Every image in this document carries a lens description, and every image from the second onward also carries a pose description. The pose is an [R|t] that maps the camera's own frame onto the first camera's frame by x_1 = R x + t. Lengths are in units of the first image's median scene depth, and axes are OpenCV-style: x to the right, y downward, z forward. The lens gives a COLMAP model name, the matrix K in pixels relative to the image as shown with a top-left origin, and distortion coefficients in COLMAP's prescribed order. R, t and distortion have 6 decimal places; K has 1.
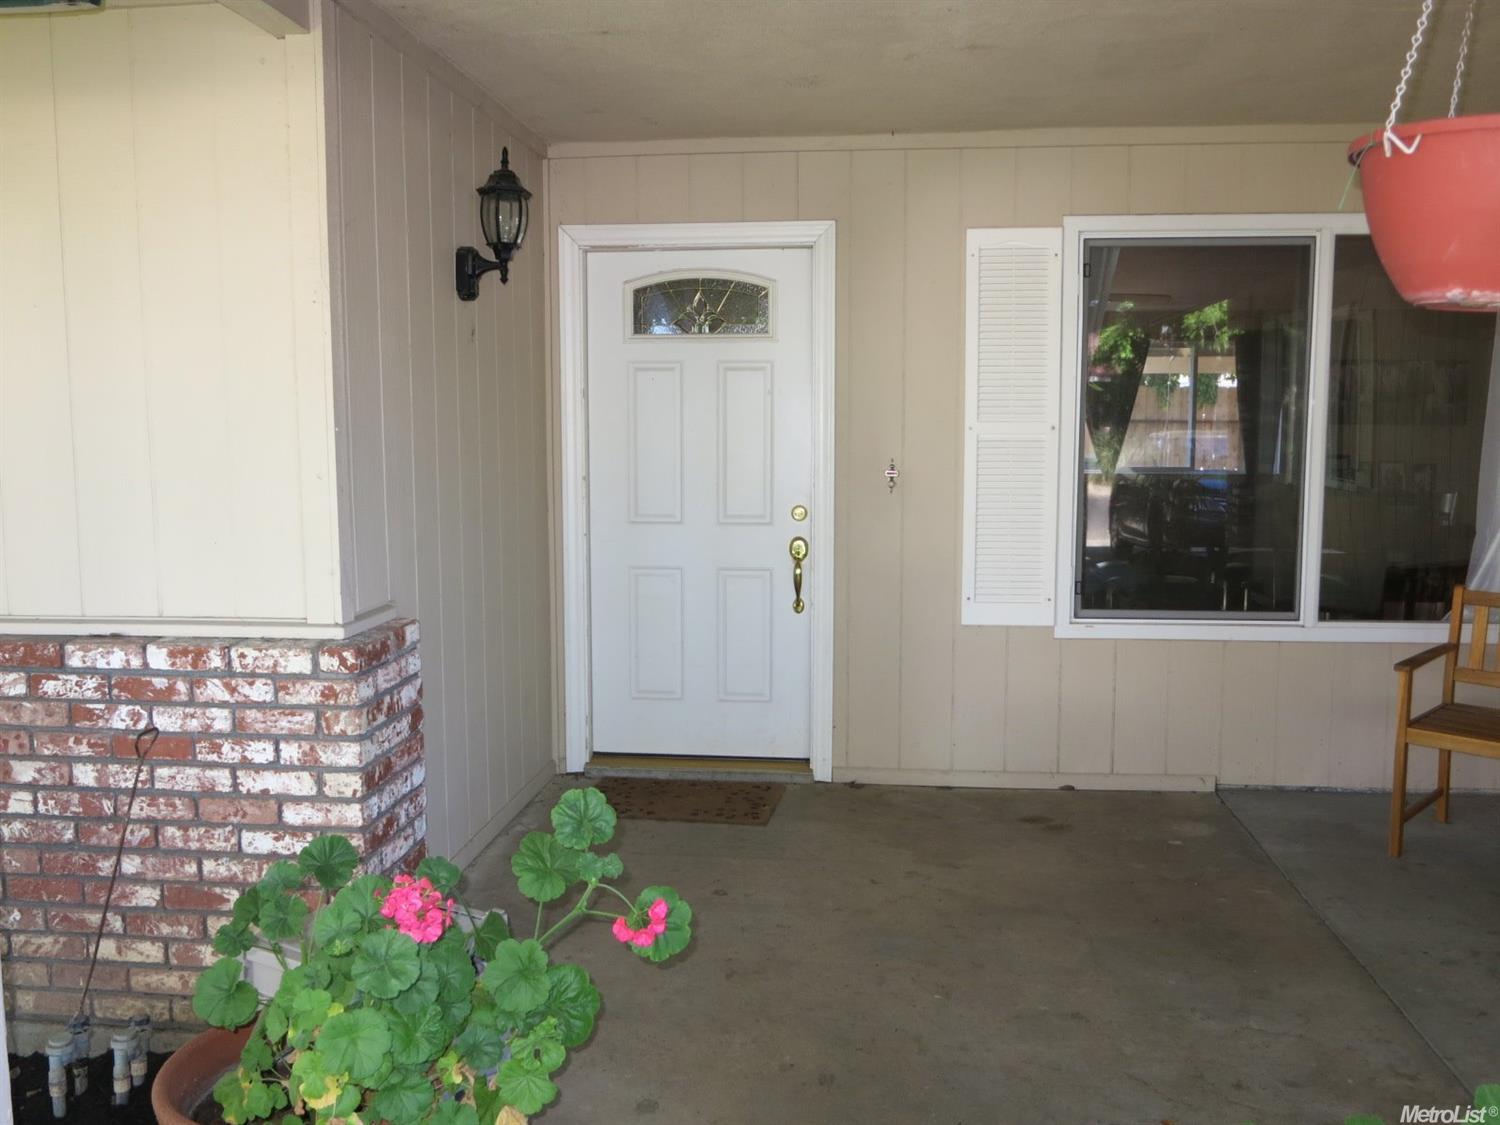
lens RADIAL K [[1280.7, 0, 748.5], [0, 1280.7, 555.3], [0, 0, 1]] dist [-0.045643, 0.003634]
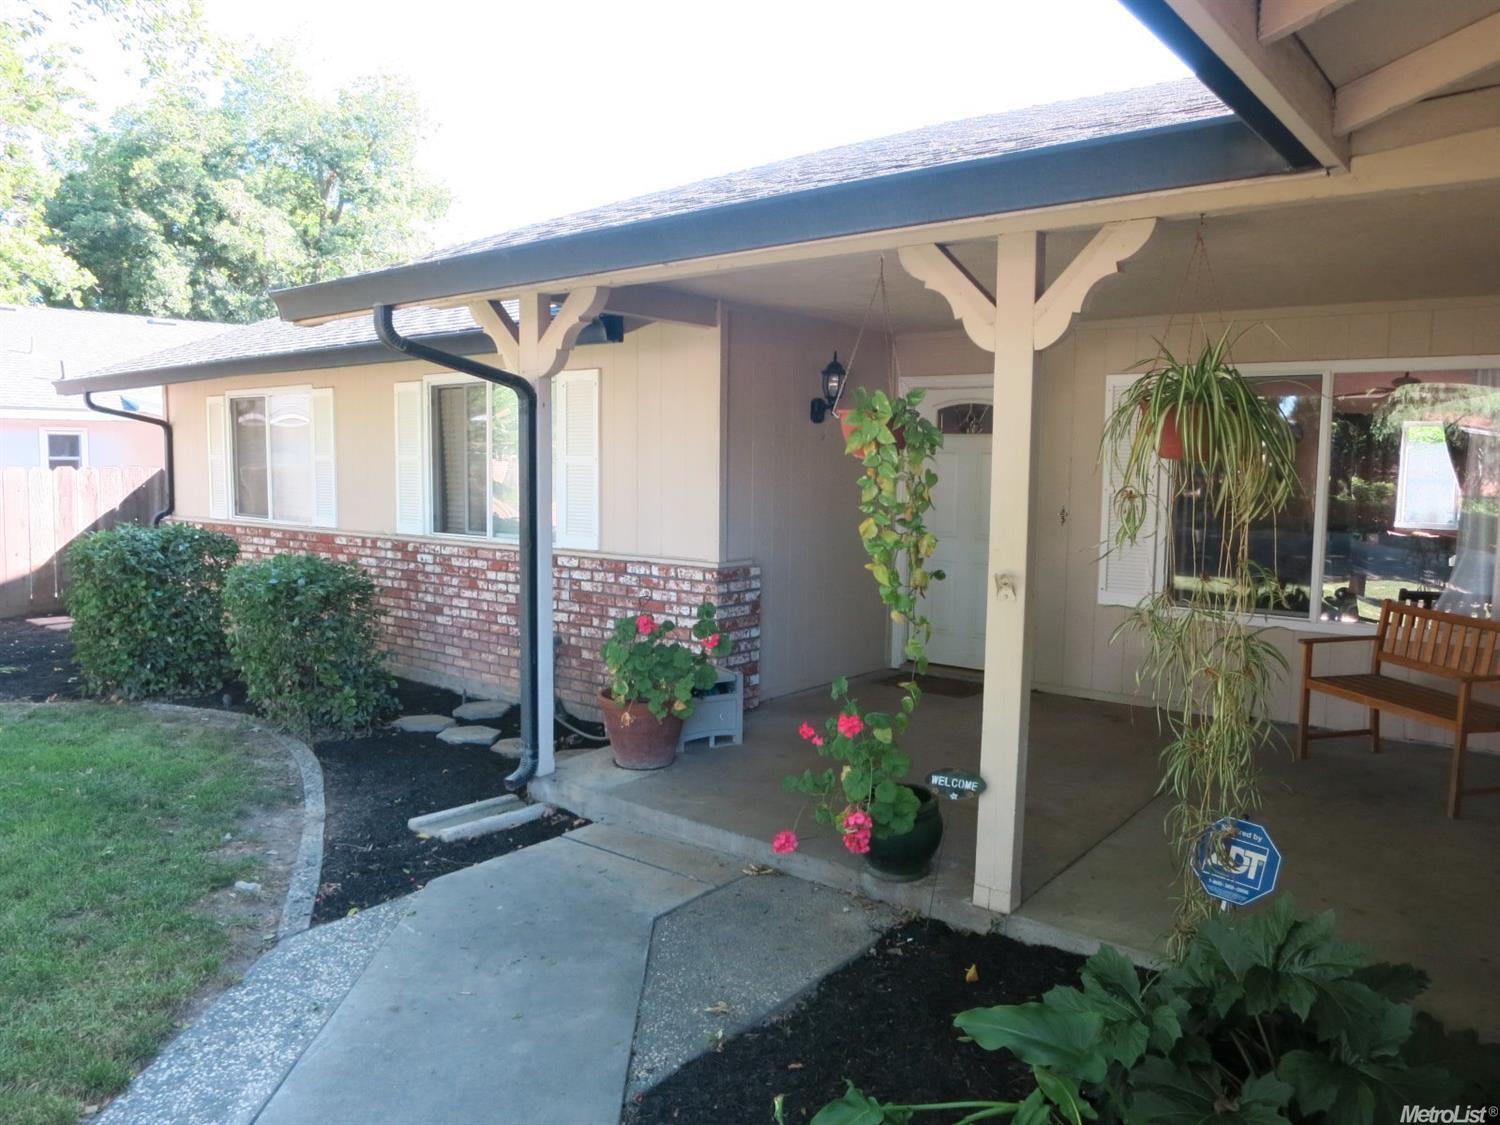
lens RADIAL K [[1071.6, 0, 750.7], [0, 1071.6, 566.7], [0, 0, 1]] dist [-0.031400, -0.004131]
pose [[0.848076, 0.063978, -0.525999, 0.837951], [-0.069802, 0.997522, 0.008789, 0.039746], [0.525258, 0.029262, 0.850440, -0.744430]]
